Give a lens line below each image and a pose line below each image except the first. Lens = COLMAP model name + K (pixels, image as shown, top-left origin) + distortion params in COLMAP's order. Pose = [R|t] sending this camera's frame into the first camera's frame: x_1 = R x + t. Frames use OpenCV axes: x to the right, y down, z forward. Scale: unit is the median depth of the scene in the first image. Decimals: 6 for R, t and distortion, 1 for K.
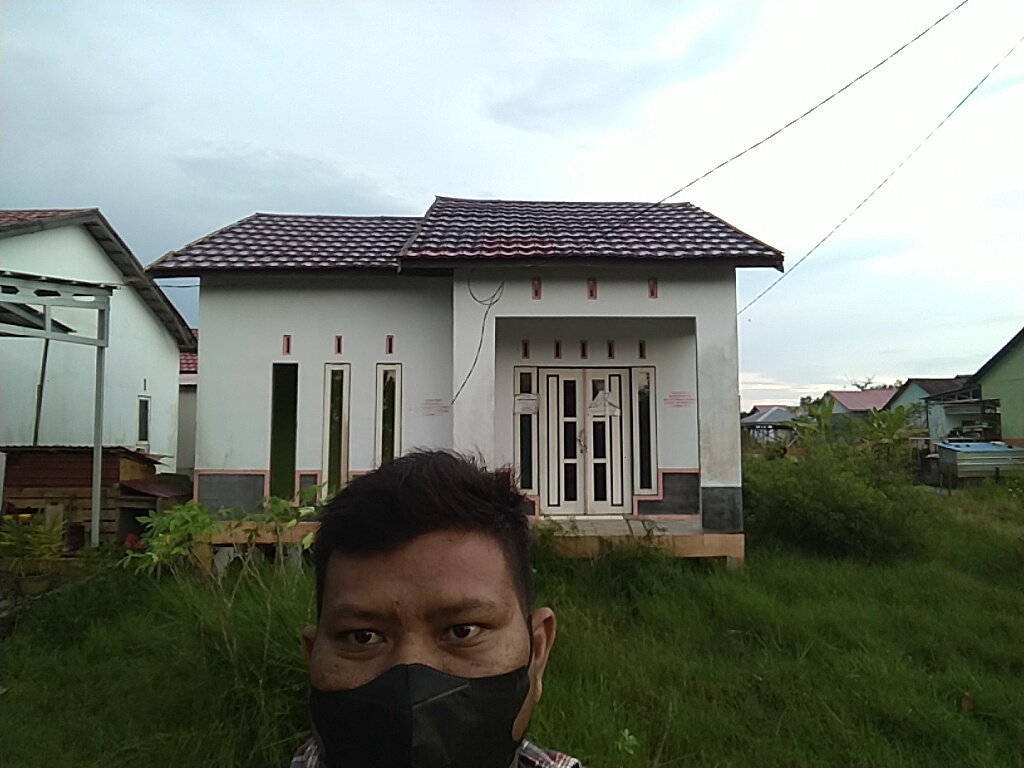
lens RADIAL K [[663.9, 0, 517.5], [0, 663.9, 385.9], [0, 0, 1]] dist [0.042508, -0.067885]
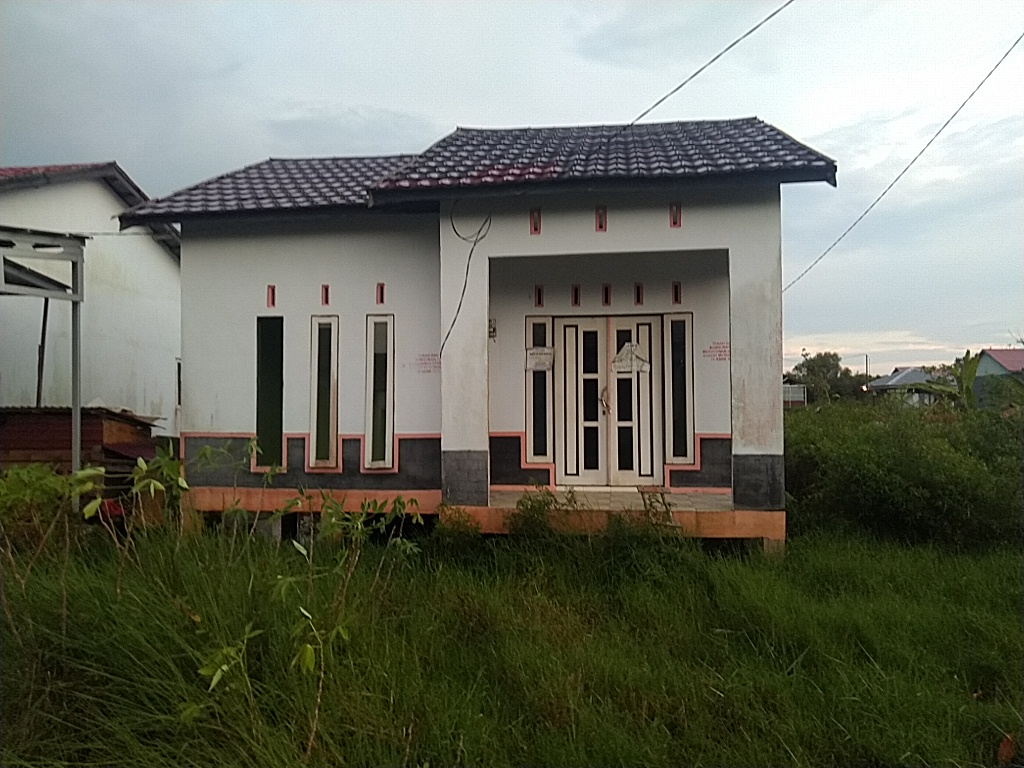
lens RADIAL K [[708.9, 0, 511.0], [0, 708.9, 384.6], [0, 0, 1]] dist [0.053564, -0.055182]
pose [[0.989410, -0.006254, -0.145016, 0.112657], [0.013451, 0.998723, 0.048703, 0.015127], [0.144526, -0.050138, 0.988230, 0.073835]]
